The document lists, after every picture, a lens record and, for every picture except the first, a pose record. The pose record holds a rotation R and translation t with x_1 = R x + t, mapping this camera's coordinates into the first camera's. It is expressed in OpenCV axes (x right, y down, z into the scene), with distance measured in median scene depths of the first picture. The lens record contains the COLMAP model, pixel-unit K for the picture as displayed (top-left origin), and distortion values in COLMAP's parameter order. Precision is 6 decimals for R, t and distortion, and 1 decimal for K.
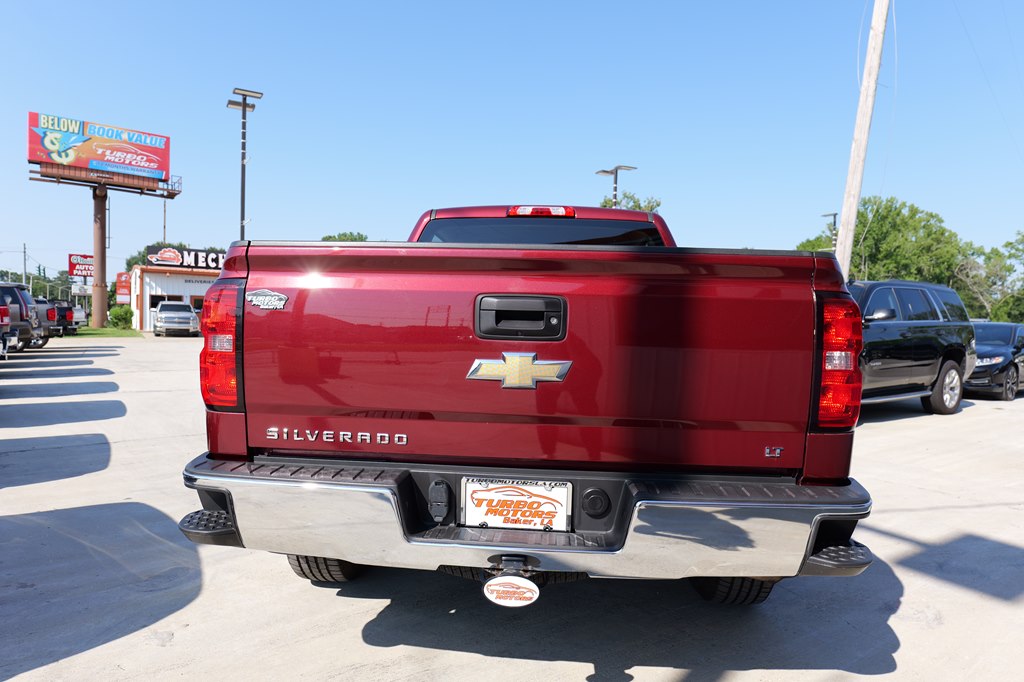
lens RADIAL K [[641.2, 0, 514.8], [0, 641.2, 346.9], [0, 0, 1]] dist [0.002800, -0.001688]
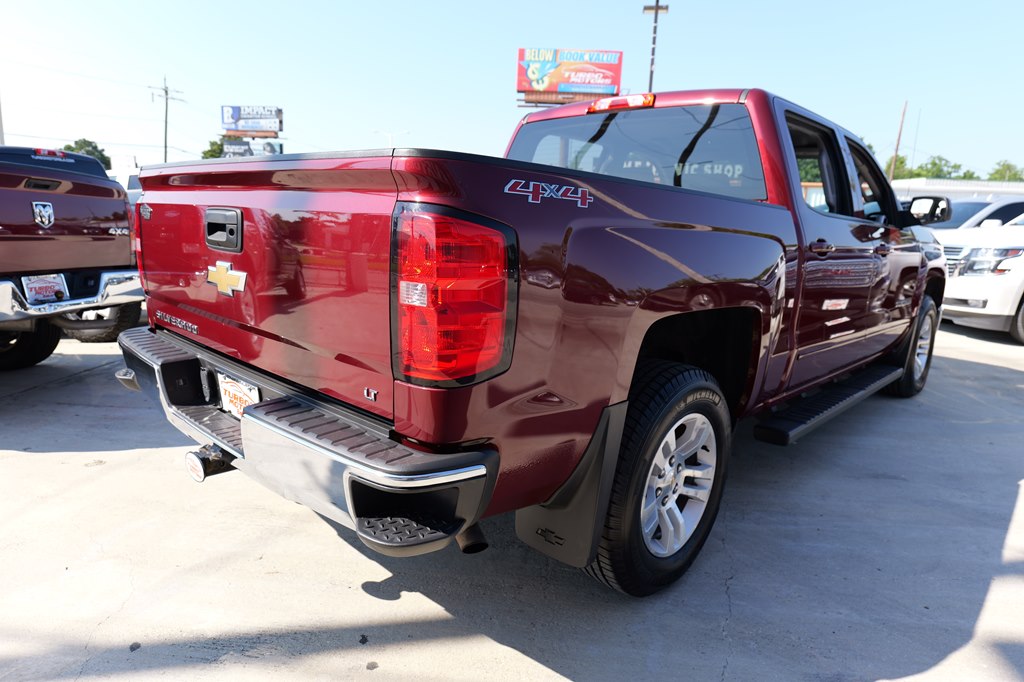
lens RADIAL K [[640.9, 0, 512.8], [0, 640.9, 346.0], [0, 0, 1]] dist [0.002044, -0.001289]
pose [[0.767086, 0.128071, -0.628631, 0.176121], [-0.037609, 0.987163, 0.155223, -0.007780], [0.640441, -0.095427, 0.762056, 0.083488]]
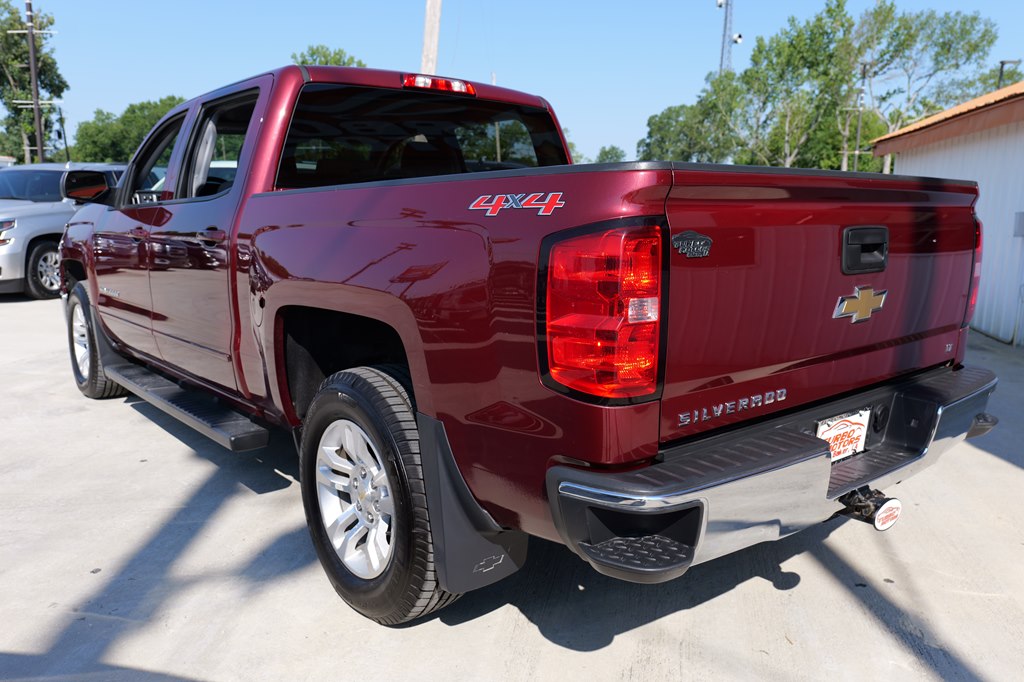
lens RADIAL K [[787.3, 0, 520.0], [0, 787.3, 341.8], [0, 0, 1]] dist [0.007465, 0.003245]
pose [[0.719811, -0.138037, 0.680307, -0.200595], [0.035609, 0.986082, 0.162403, -0.020357], [-0.693256, -0.092674, 0.714708, 0.081906]]
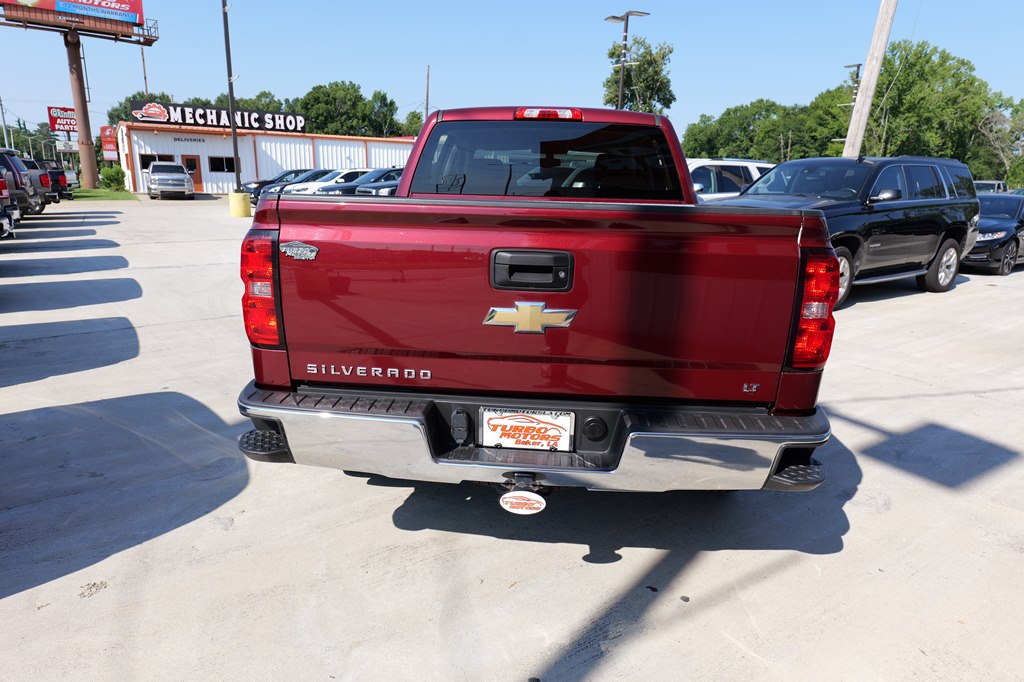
lens RADIAL K [[641.2, 0, 514.8], [0, 641.2, 346.9], [0, 0, 1]] dist [0.002800, -0.001688]
pose [[0.999997, 0.001939, -0.001570, -0.002950], [-0.001550, 0.975980, 0.217856, -0.026299], [0.001955, -0.217853, 0.975980, -0.017667]]
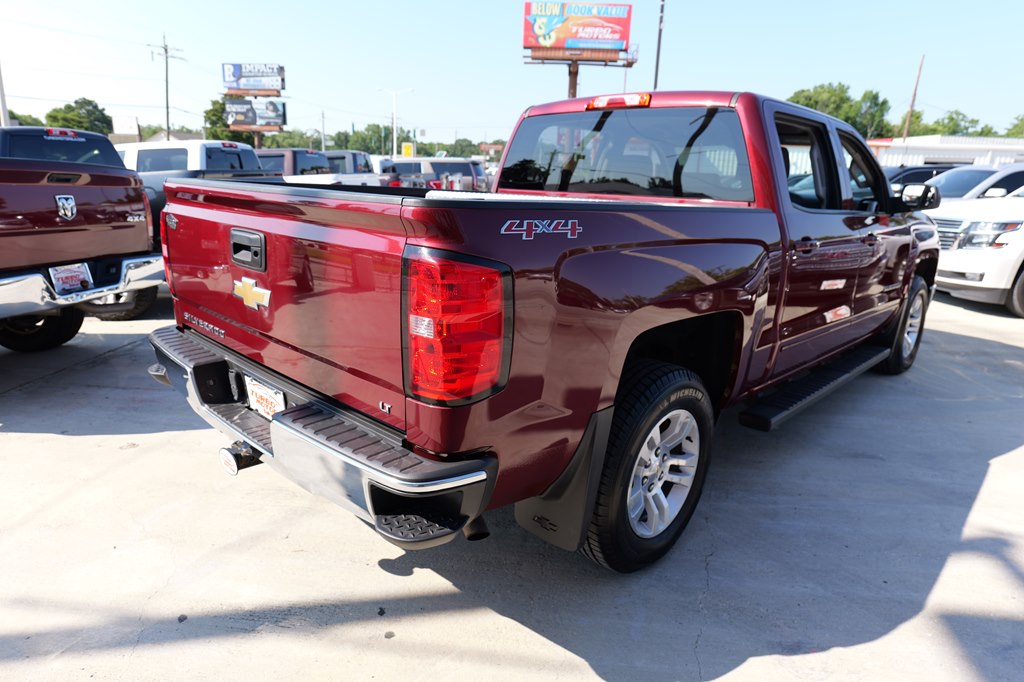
lens RADIAL K [[641.2, 0, 514.8], [0, 641.2, 346.9], [0, 0, 1]] dist [0.002800, -0.001688]
pose [[0.762125, 0.165171, -0.626007, 0.187774], [-0.032323, 0.975411, 0.218009, -0.025034], [0.646623, -0.145916, 0.748724, 0.072733]]
